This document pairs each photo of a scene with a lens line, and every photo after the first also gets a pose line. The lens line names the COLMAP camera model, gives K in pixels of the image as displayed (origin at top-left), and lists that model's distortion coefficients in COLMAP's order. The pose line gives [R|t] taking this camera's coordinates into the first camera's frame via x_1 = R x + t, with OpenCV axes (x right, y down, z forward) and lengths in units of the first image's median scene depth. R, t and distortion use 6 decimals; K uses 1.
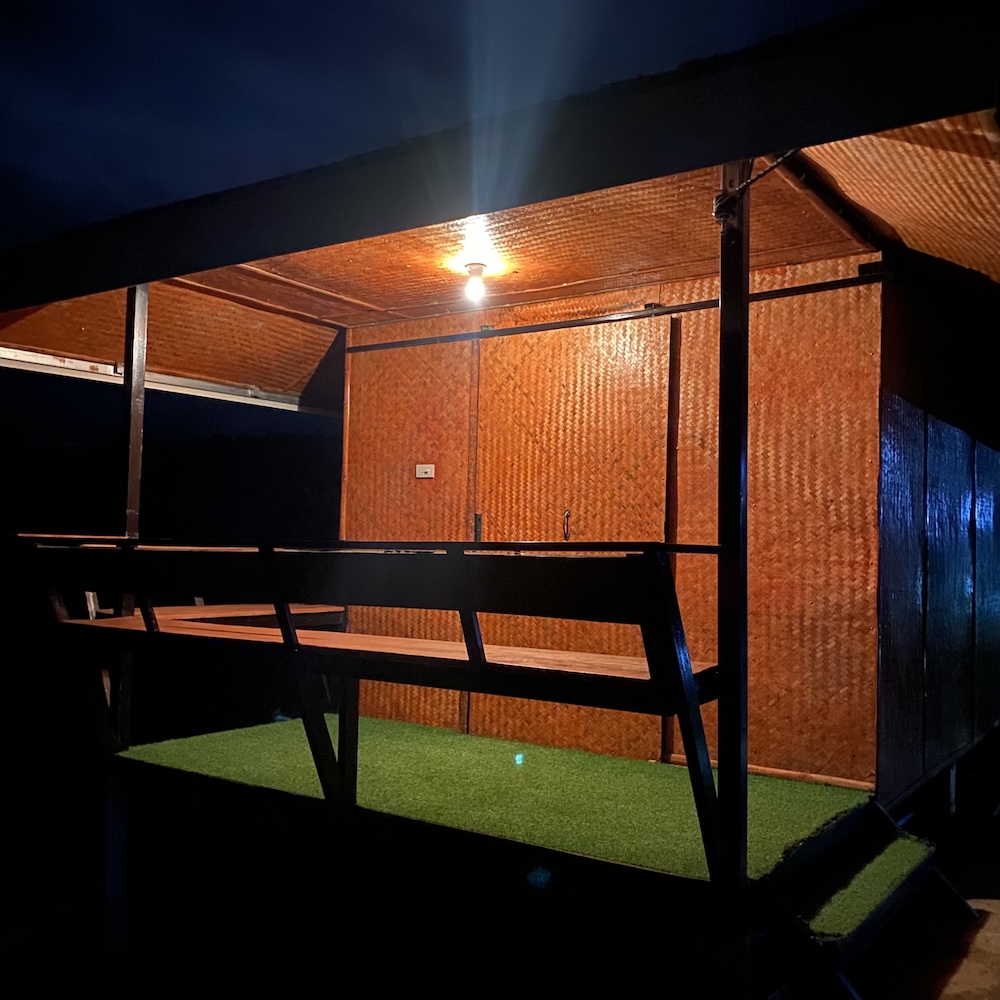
lens RADIAL K [[1063.7, 0, 478.3], [0, 1063.7, 513.5], [0, 0, 1]] dist [0.013214, 0.000000]
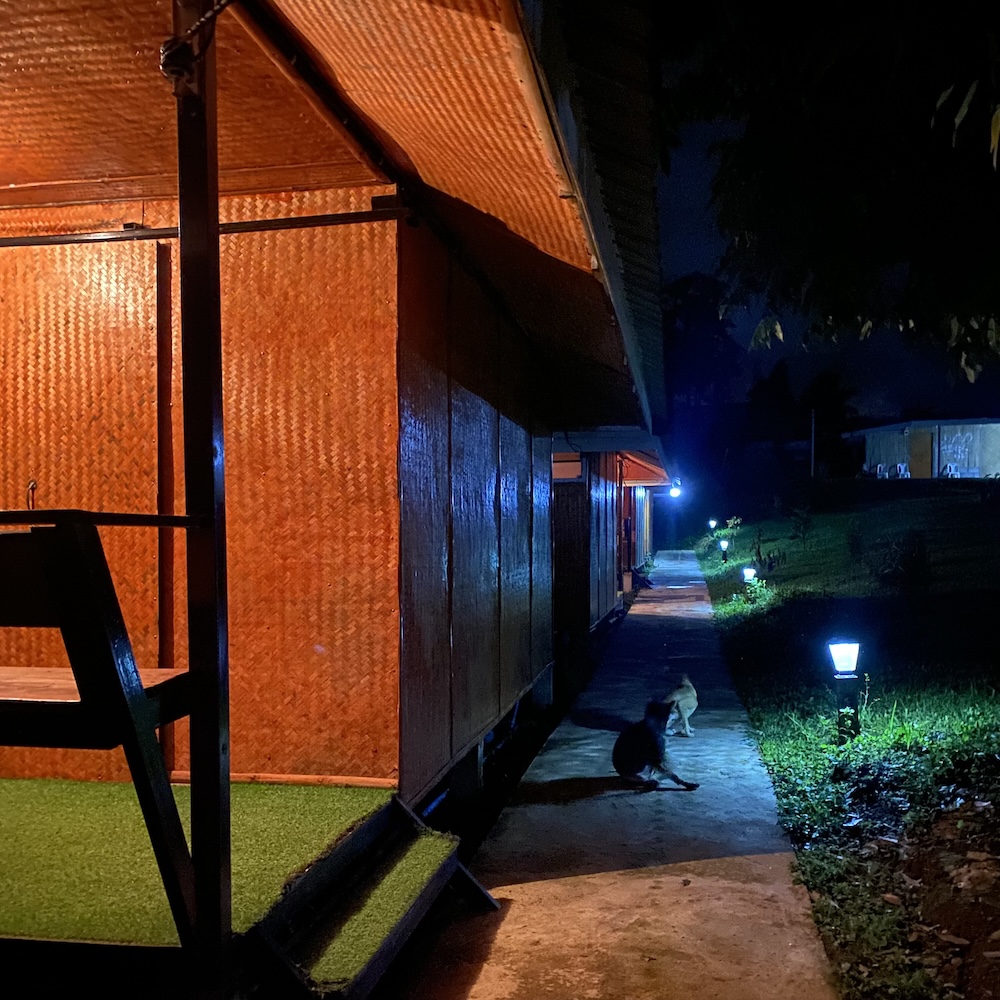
lens RADIAL K [[1063.7, 0, 500.0], [0, 1063.7, 501.1], [0, 0, 1]] dist [0.013214, 0.000000]
pose [[0.909770, -0.005362, 0.415078, 0.080054], [0.003467, 0.999980, 0.005320, 0.010834], [-0.415098, -0.003401, 0.909770, 0.145290]]
